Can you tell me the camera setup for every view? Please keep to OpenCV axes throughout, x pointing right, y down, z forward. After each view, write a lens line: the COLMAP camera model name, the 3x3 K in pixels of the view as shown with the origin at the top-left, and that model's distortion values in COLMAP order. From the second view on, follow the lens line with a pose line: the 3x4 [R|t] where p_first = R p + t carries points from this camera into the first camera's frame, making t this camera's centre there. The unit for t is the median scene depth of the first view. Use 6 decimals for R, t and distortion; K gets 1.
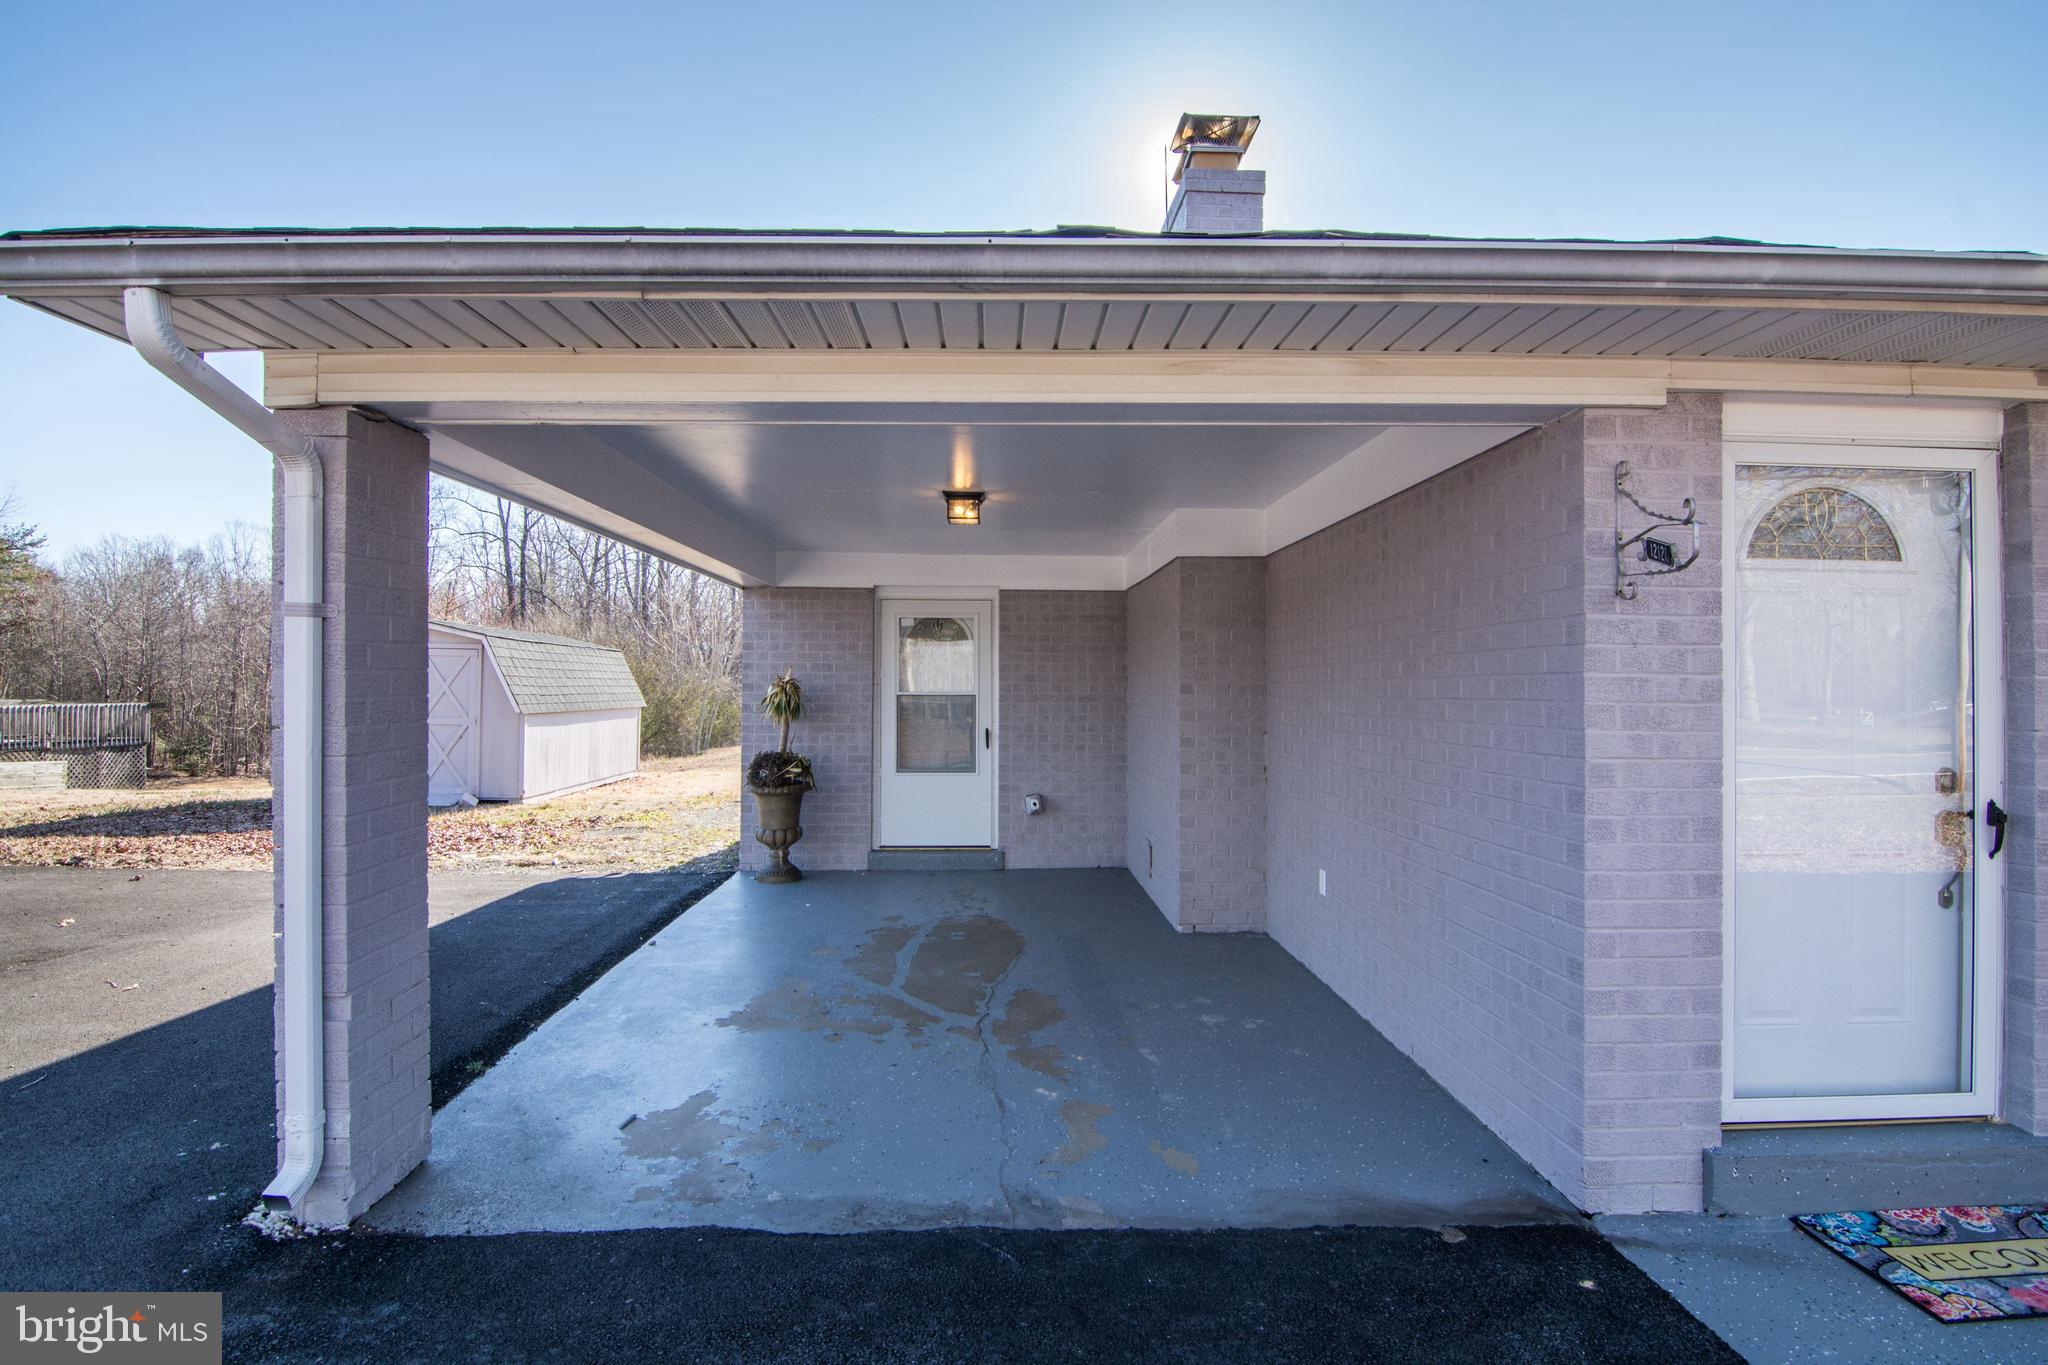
lens RADIAL K [[981.3, 0, 1027.9], [0, 981.3, 676.5], [0, 0, 1]] dist [-0.003731, -0.010415]
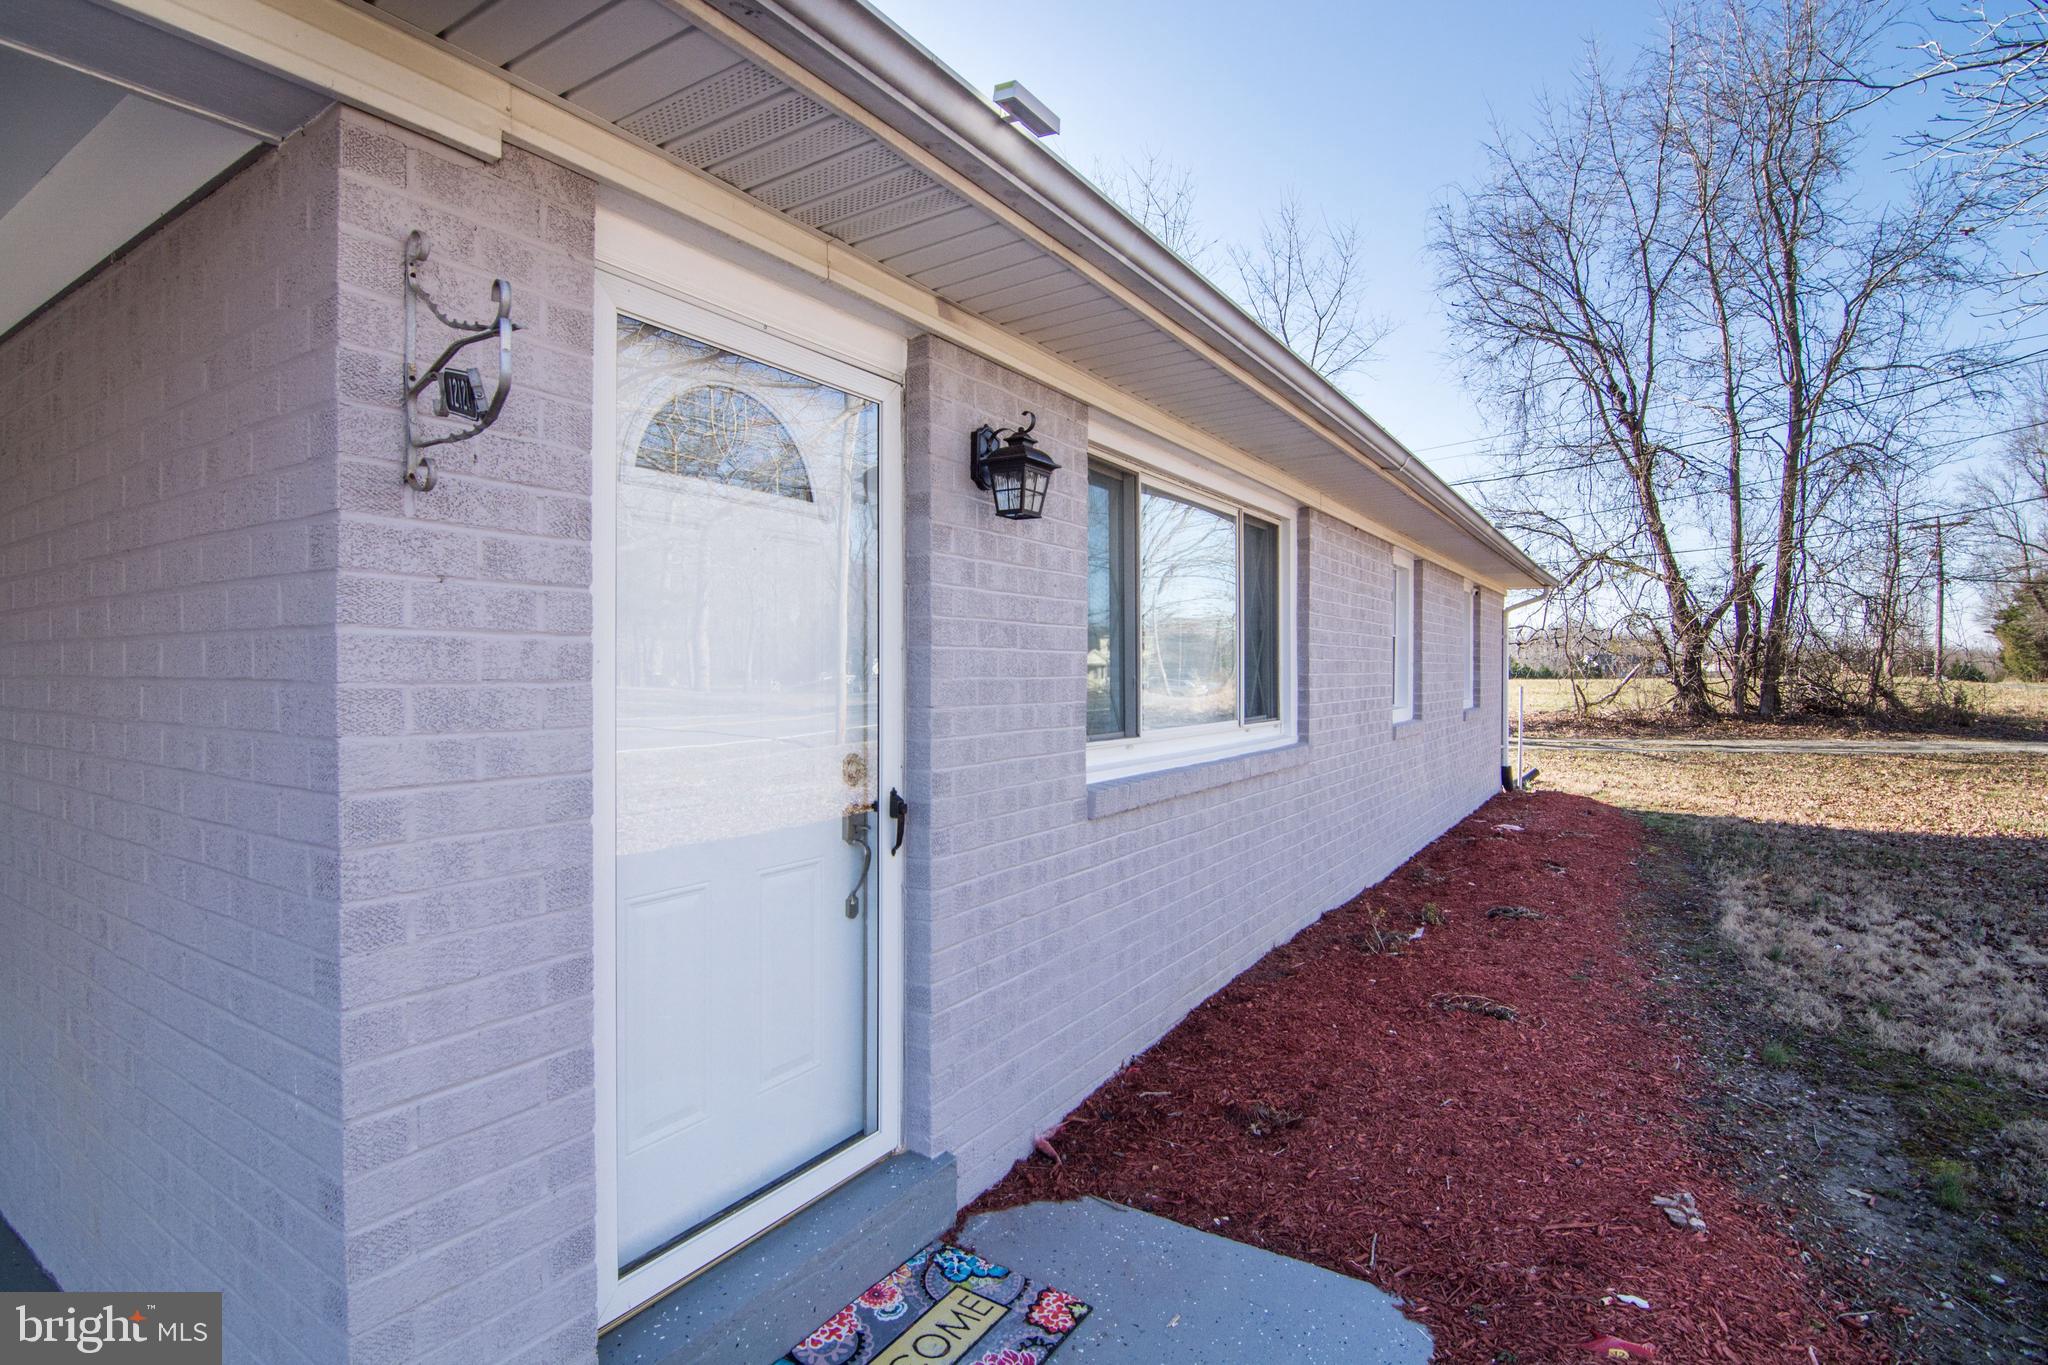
lens RADIAL K [[981.3, 0, 1027.9], [0, 981.3, 676.5], [0, 0, 1]] dist [-0.003731, -0.010415]
pose [[0.571976, -0.011728, 0.820187, 0.356447], [-0.009670, 0.999732, 0.021040, 0.008054], [-0.820214, -0.019966, 0.571709, 0.413439]]
